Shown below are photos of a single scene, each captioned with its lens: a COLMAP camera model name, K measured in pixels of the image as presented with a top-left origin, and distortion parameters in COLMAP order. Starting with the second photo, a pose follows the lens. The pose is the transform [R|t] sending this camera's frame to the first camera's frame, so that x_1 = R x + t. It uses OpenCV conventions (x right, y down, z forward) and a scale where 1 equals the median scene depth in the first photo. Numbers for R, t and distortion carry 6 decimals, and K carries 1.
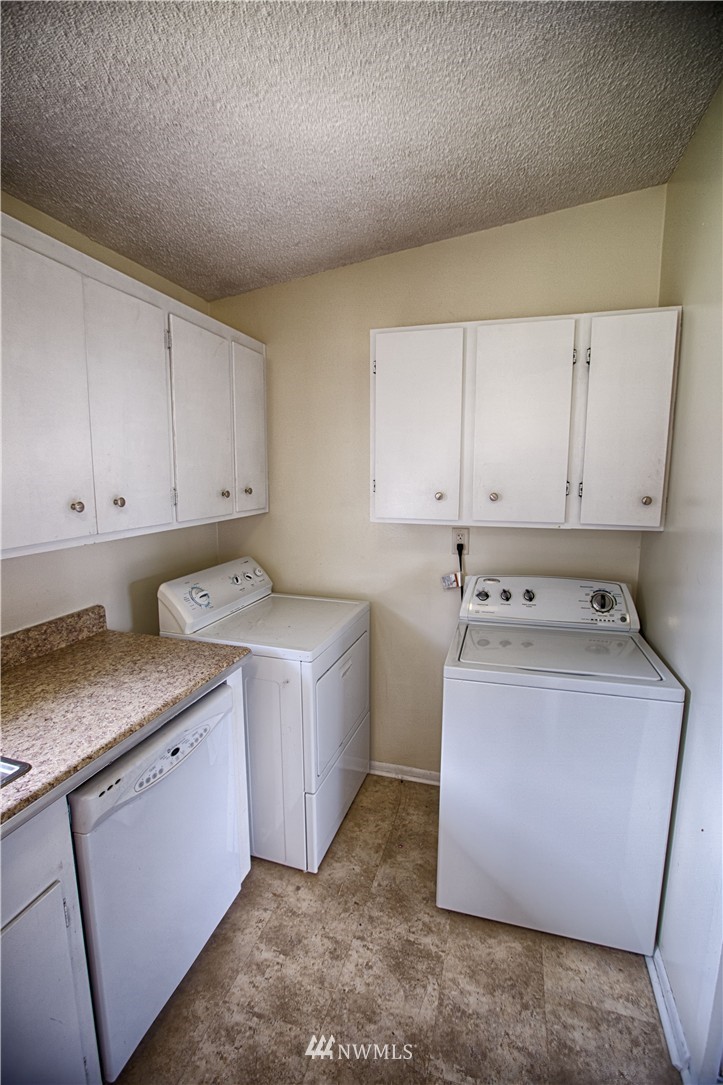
lens RADIAL K [[492.3, 0, 361.5], [0, 492.3, 542.5], [0, 0, 1]] dist [-0.054931, 0.017127]
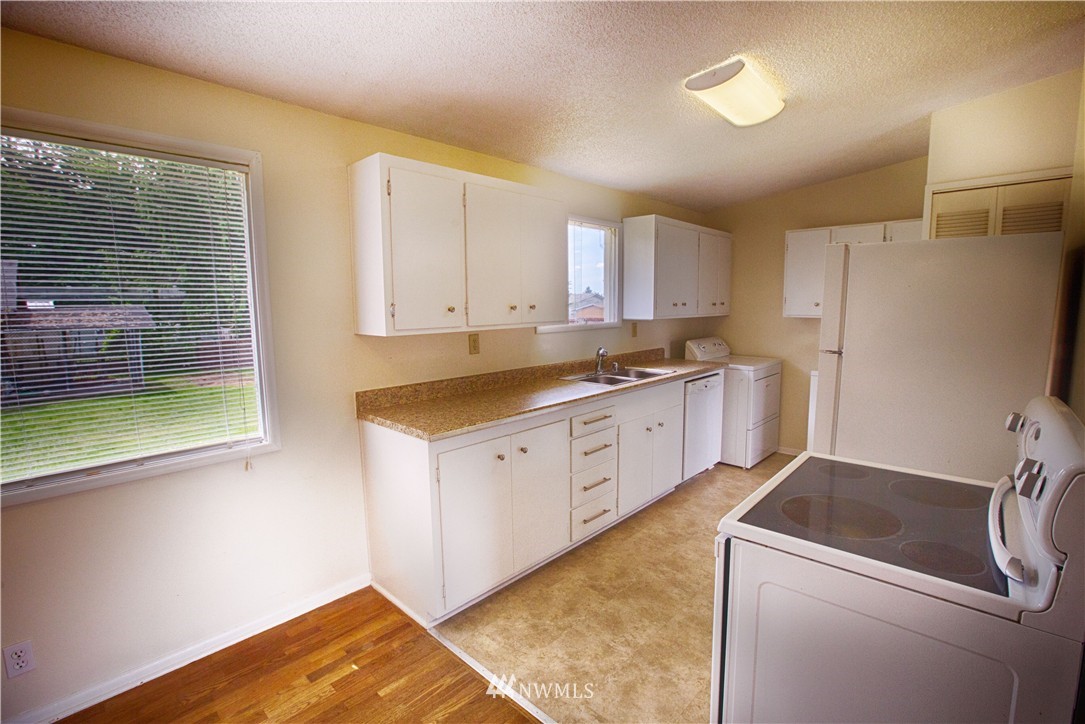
lens RADIAL K [[492.3, 0, 545.5], [0, 492.3, 361.4], [0, 0, 1]] dist [-0.054931, 0.017127]
pose [[0.895664, 0.041981, -0.442746, 0.037792], [-0.052768, 0.998534, -0.012069, 0.236160], [0.441590, 0.034173, 0.896566, -1.390629]]
